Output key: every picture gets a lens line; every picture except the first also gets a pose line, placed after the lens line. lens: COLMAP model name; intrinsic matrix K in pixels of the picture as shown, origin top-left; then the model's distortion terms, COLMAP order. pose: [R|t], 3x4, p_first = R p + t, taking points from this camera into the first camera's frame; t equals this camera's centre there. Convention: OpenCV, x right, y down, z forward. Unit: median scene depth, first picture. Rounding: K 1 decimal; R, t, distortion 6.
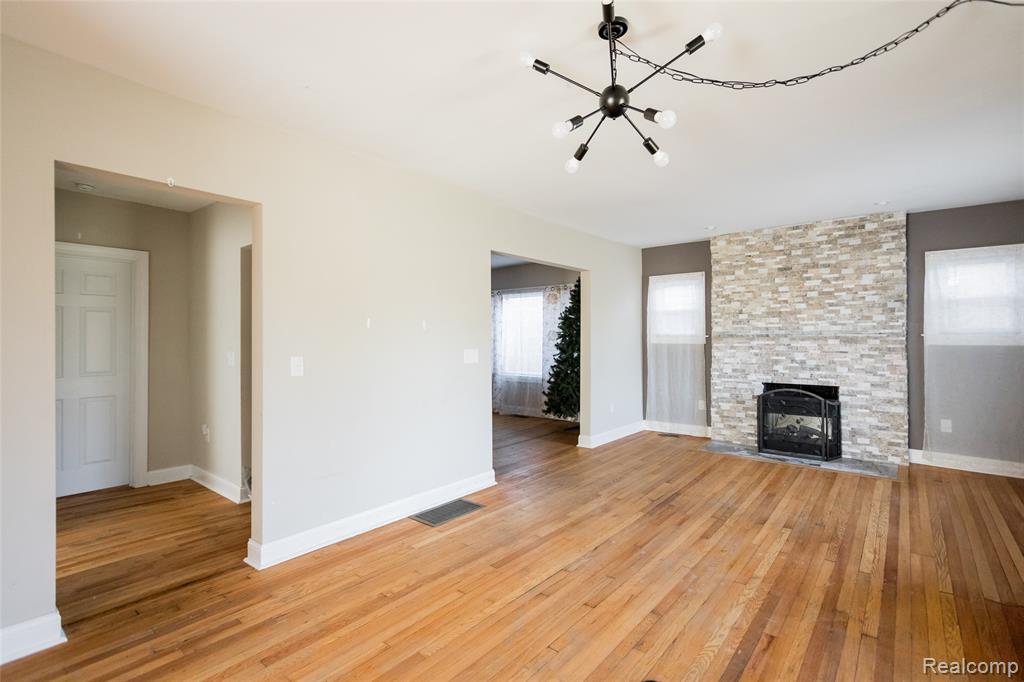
lens RADIAL K [[480.6, 0, 506.4], [0, 480.6, 334.7], [0, 0, 1]] dist [-0.000440, 0.002209]
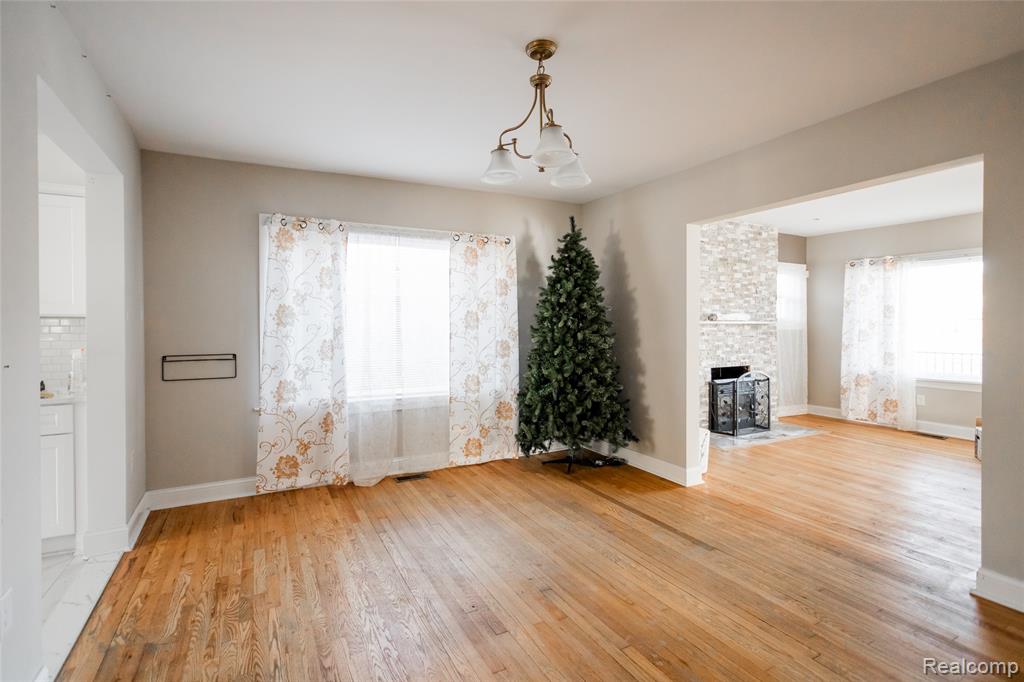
lens RADIAL K [[480.6, 0, 504.4], [0, 480.6, 328.7], [0, 0, 1]] dist [-0.000440, 0.002209]
pose [[0.384448, -0.003130, 0.923141, -0.589028], [-0.004669, 0.999975, 0.005335, 0.012902], [-0.923135, -0.006362, 0.384423, 1.035469]]
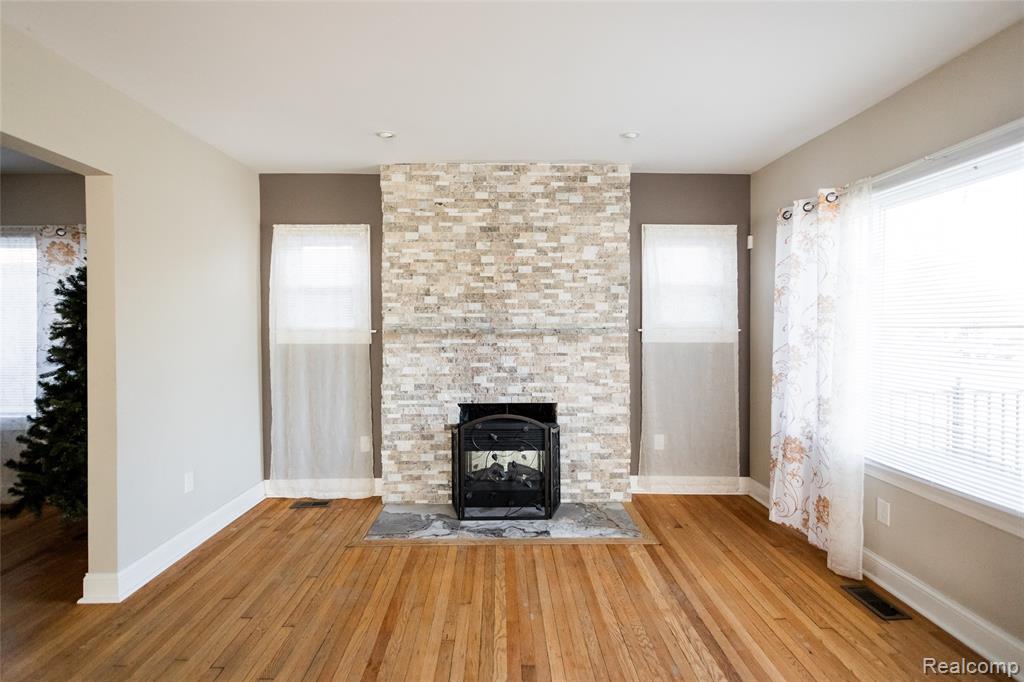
lens RADIAL K [[480.6, 0, 507.4], [0, 480.6, 333.5], [0, 0, 1]] dist [-0.000440, 0.002209]
pose [[0.758915, -0.008827, 0.651130, 0.168792], [-0.002886, 0.999853, 0.016918, -0.005361], [-0.651184, -0.014719, 0.758778, 0.482986]]
